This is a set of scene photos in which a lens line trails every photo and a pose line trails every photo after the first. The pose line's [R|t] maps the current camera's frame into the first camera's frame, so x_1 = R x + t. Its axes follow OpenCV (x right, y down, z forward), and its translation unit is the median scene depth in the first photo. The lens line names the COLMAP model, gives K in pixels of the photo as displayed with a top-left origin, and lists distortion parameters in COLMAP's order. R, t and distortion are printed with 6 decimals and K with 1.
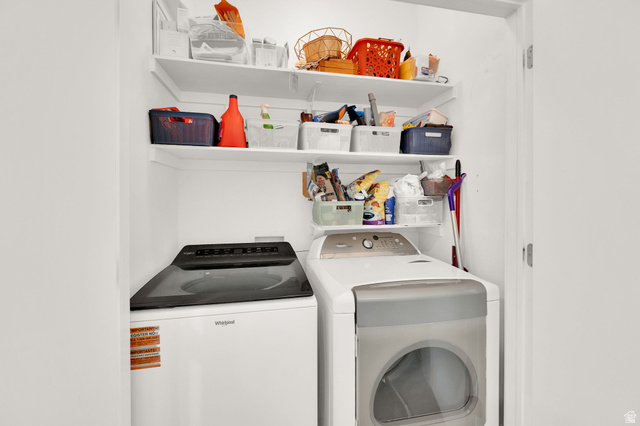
lens RADIAL K [[260.0, 0, 317.3], [0, 260.0, 212.8], [0, 0, 1]] dist [0.000248, 0.000714]
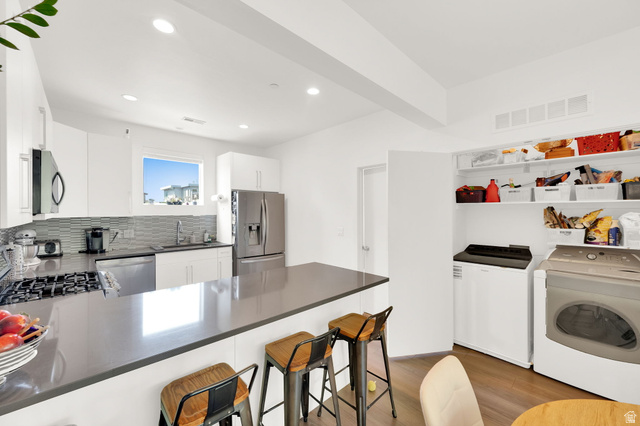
lens RADIAL K [[260.0, 0, 314.9], [0, 260.0, 210.6], [0, 0, 1]] dist [0.000248, 0.000714]
pose [[0.524135, 0.004118, -0.851625, 0.723569], [0.000636, 0.999986, 0.005227, -0.181844], [0.851635, -0.003281, 0.524125, -1.362097]]
